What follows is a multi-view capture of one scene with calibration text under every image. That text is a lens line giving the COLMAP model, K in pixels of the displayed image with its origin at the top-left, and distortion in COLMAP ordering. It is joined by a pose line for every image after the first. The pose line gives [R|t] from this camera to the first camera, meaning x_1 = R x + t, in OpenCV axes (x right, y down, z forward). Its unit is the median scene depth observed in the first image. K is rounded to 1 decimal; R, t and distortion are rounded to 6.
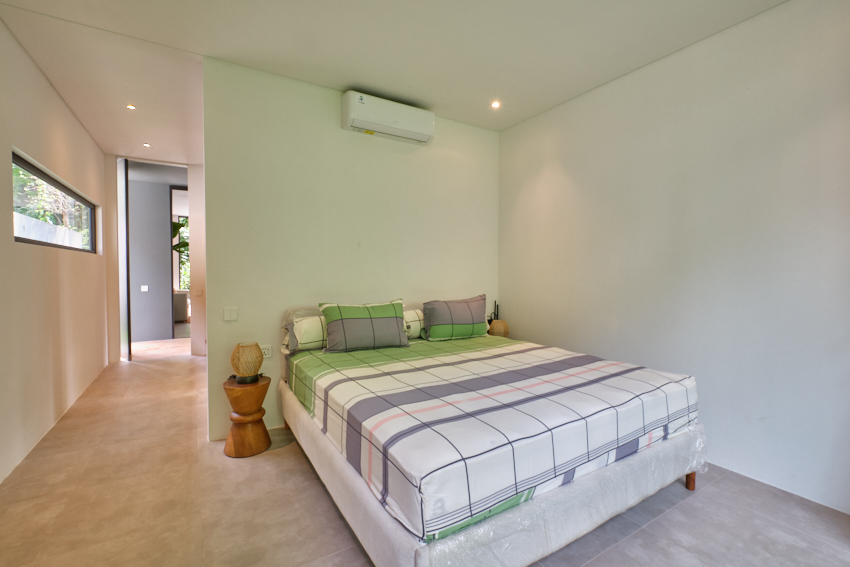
lens RADIAL K [[375.1, 0, 422.8], [0, 375.1, 281.7], [0, 0, 1]] dist [-0.003221, -0.000350]
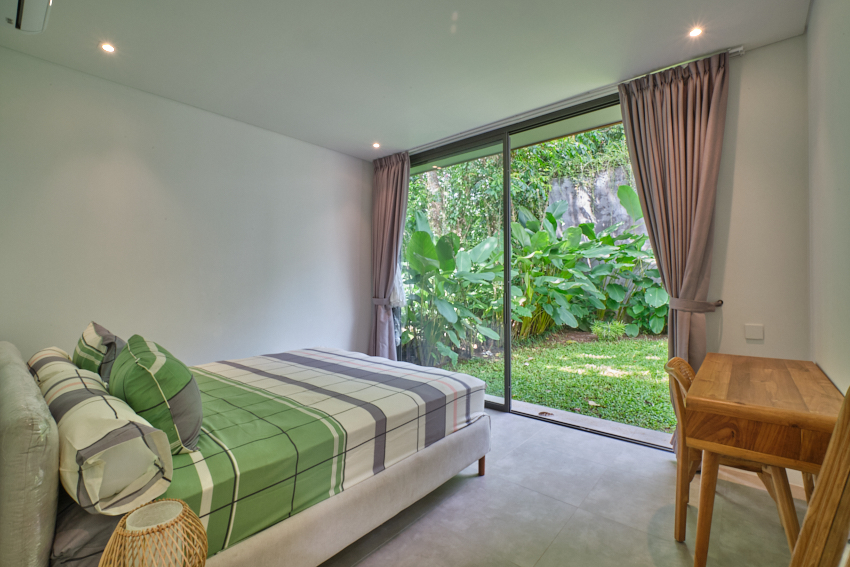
lens RADIAL K [[375.1, 0, 422.8], [0, 375.1, 281.7], [0, 0, 1]] dist [-0.003221, -0.000350]
pose [[-0.299879, 0.002194, 0.953975, -0.991874], [0.034477, 0.999369, 0.008539, -0.035992], [-0.953354, 0.035450, -0.299765, 1.014554]]
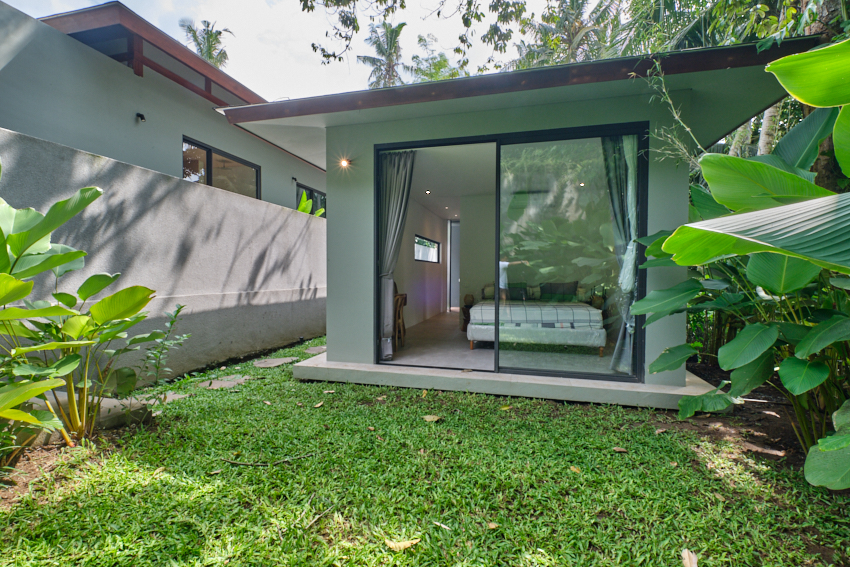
lens RADIAL K [[375.1, 0, 422.8], [0, 375.1, 281.7], [0, 0, 1]] dist [-0.003221, -0.000350]
pose [[0.690267, 0.015579, -0.723387, 1.606251], [-0.020529, 0.999787, 0.001943, 0.077175], [0.723263, 0.013509, 0.690440, -1.482526]]
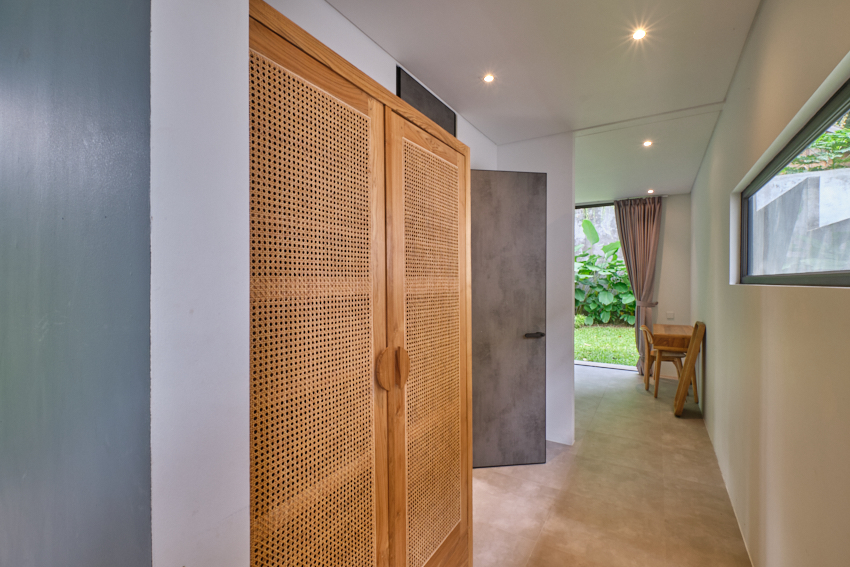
lens RADIAL K [[375.1, 0, 422.8], [0, 375.1, 281.7], [0, 0, 1]] dist [-0.003221, -0.000350]
pose [[-0.446892, -0.006181, 0.894566, -1.786301], [0.024291, 0.999524, 0.019041, -0.169638], [-0.894258, 0.030239, -0.446529, 2.440628]]
